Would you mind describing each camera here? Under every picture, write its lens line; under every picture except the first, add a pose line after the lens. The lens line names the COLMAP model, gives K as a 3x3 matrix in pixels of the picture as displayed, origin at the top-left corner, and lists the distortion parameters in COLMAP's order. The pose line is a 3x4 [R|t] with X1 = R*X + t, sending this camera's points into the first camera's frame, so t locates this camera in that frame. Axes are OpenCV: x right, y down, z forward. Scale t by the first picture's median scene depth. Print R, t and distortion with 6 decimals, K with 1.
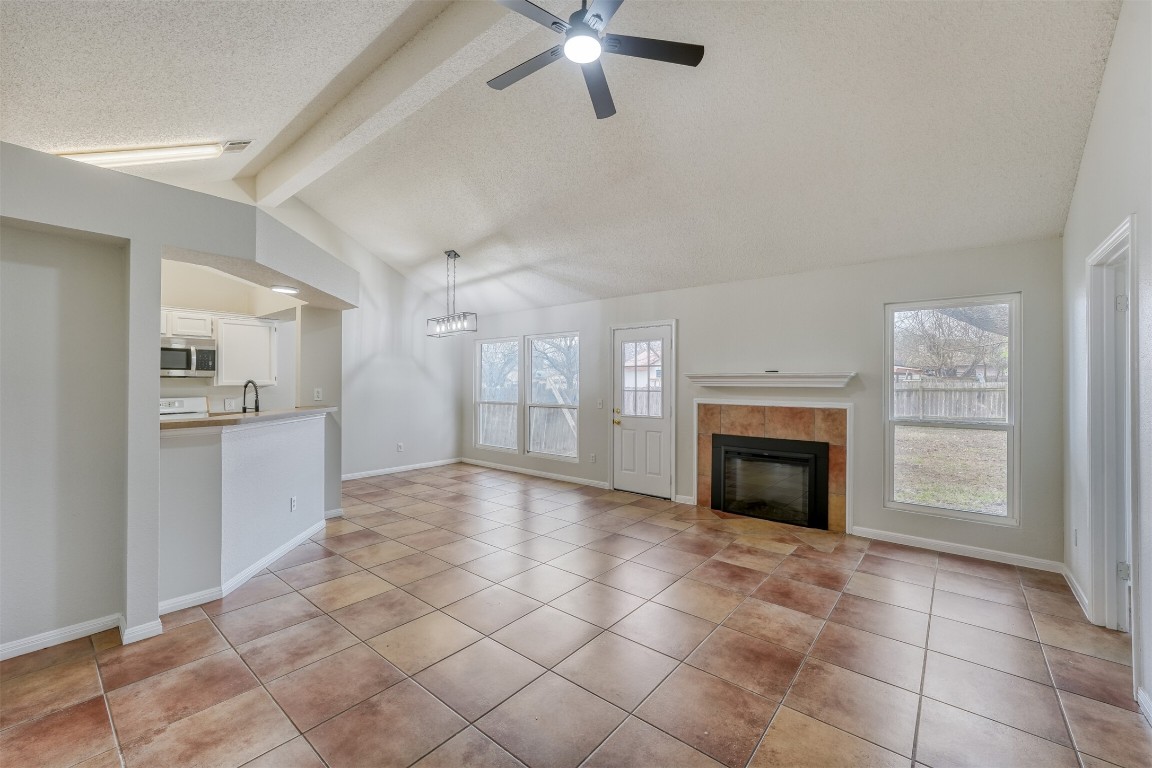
lens RADIAL K [[459.7, 0, 576.0], [0, 459.7, 384.0], [0, 0, 1]] dist [-0.002750, -0.000143]
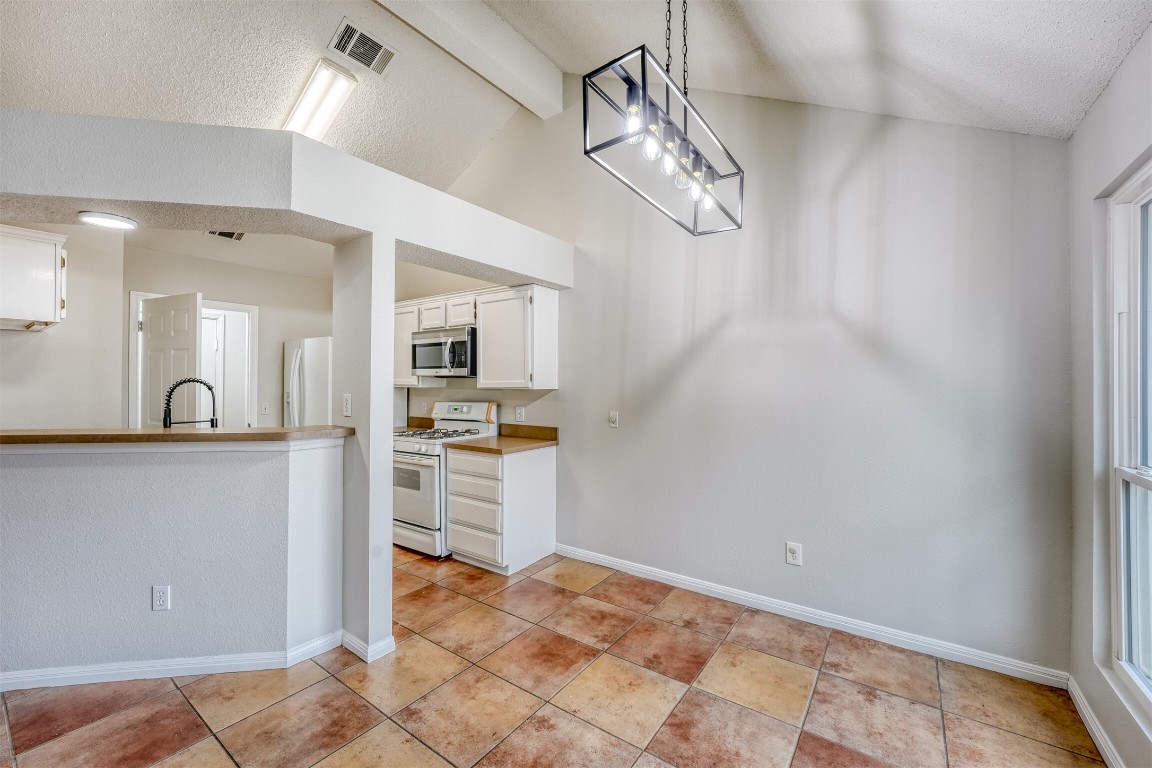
lens RADIAL K [[459.7, 0, 576.0], [0, 459.7, 384.0], [0, 0, 1]] dist [-0.002750, -0.000143]
pose [[0.070116, -0.001629, -0.997538, -0.021491], [-0.004932, 0.999986, -0.001980, -0.001495], [0.997527, 0.005059, 0.070107, 1.195572]]
